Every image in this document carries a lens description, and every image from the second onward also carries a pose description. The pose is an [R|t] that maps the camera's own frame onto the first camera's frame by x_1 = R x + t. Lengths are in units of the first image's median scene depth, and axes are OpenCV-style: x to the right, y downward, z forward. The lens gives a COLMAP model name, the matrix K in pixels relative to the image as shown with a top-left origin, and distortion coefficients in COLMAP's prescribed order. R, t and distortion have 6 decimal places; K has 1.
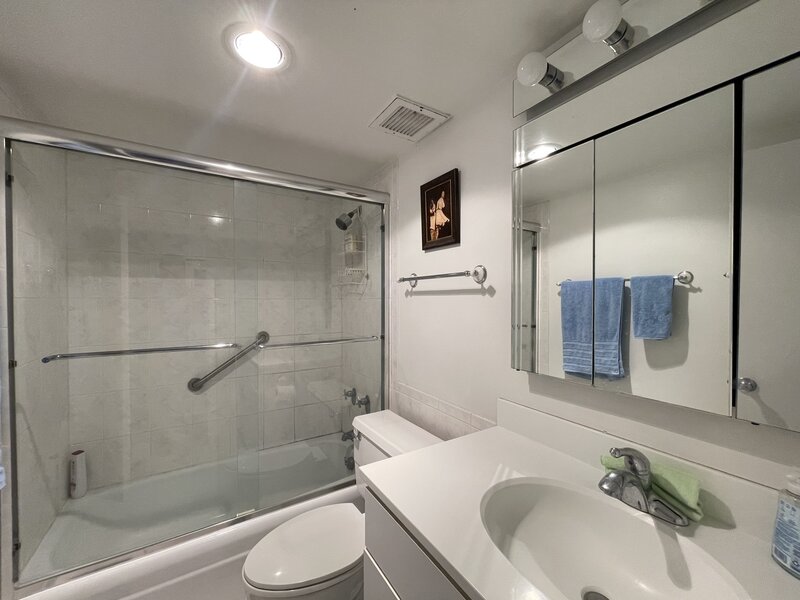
lens RADIAL K [[327.0, 0, 396.7], [0, 327.0, 302.7], [0, 0, 1]] dist [-0.003040, 0.007531]
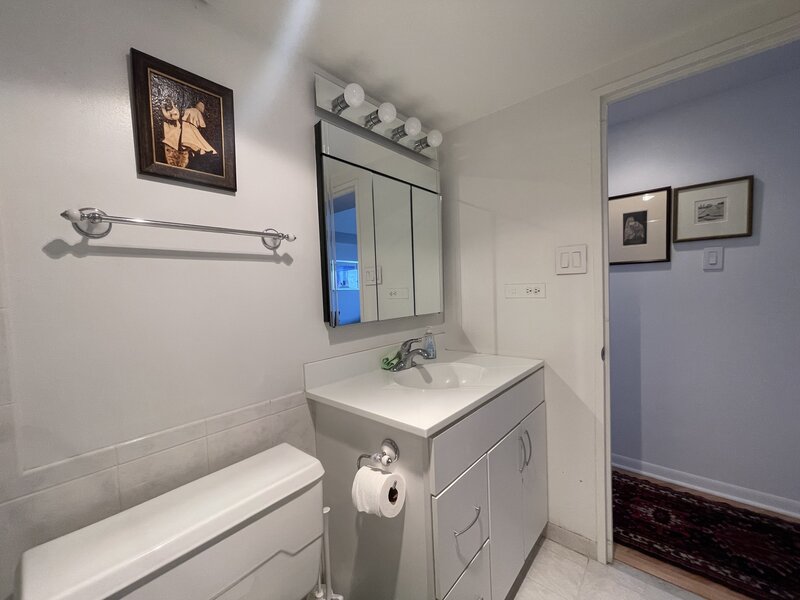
lens RADIAL K [[327.0, 0, 396.7], [0, 327.0, 302.7], [0, 0, 1]] dist [-0.003040, 0.007531]
pose [[-0.295160, -0.026892, 0.955069, -0.620548], [0.053640, 0.997561, 0.044666, 0.057071], [-0.953941, 0.064414, -0.292998, 0.842214]]
